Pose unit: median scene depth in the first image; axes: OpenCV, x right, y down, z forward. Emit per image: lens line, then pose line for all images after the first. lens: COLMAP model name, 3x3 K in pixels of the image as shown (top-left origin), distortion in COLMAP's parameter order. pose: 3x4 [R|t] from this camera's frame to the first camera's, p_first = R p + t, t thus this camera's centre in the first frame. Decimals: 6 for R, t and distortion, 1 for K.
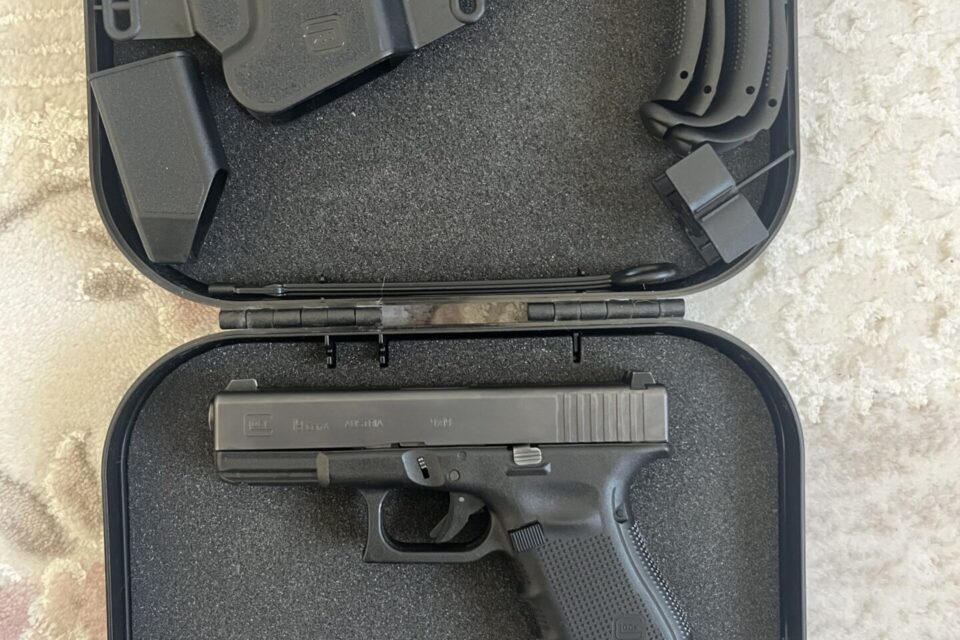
lens RADIAL K [[1002.0, 0, 494.4], [0, 1002.0, 310.3], [0, 0, 1]] dist [-0.000116, 0.000000]
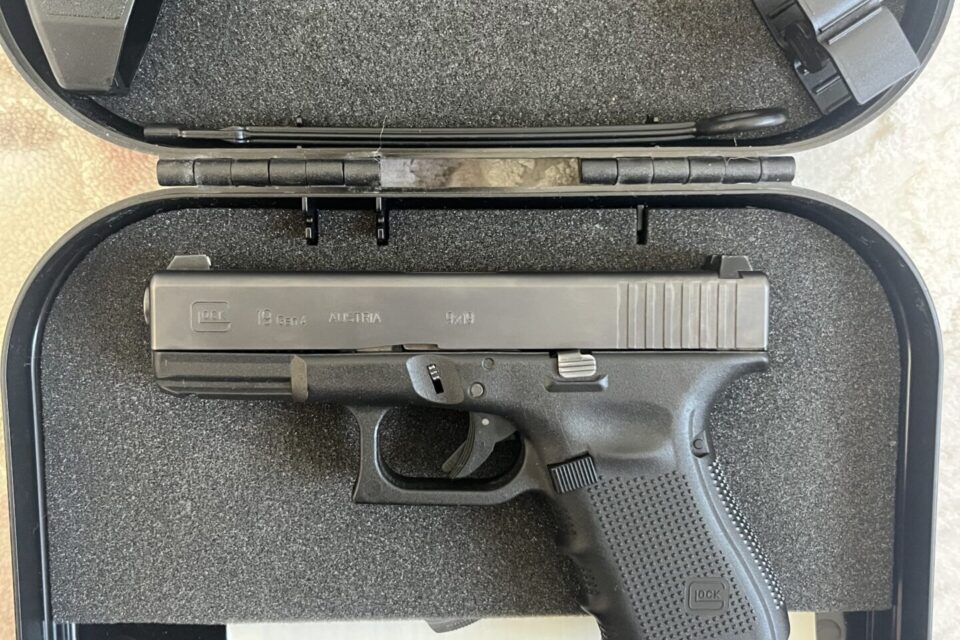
lens RADIAL K [[1002.0, 0, 486.1], [0, 1002.0, 316.3], [0, 0, 1]] dist [-0.000116, 0.000000]
pose [[0.999831, 0.018405, -0.000203, -0.032438], [-0.018316, 0.995968, 0.087822, 0.043403], [0.001819, -0.087804, 0.996136, 0.255361]]
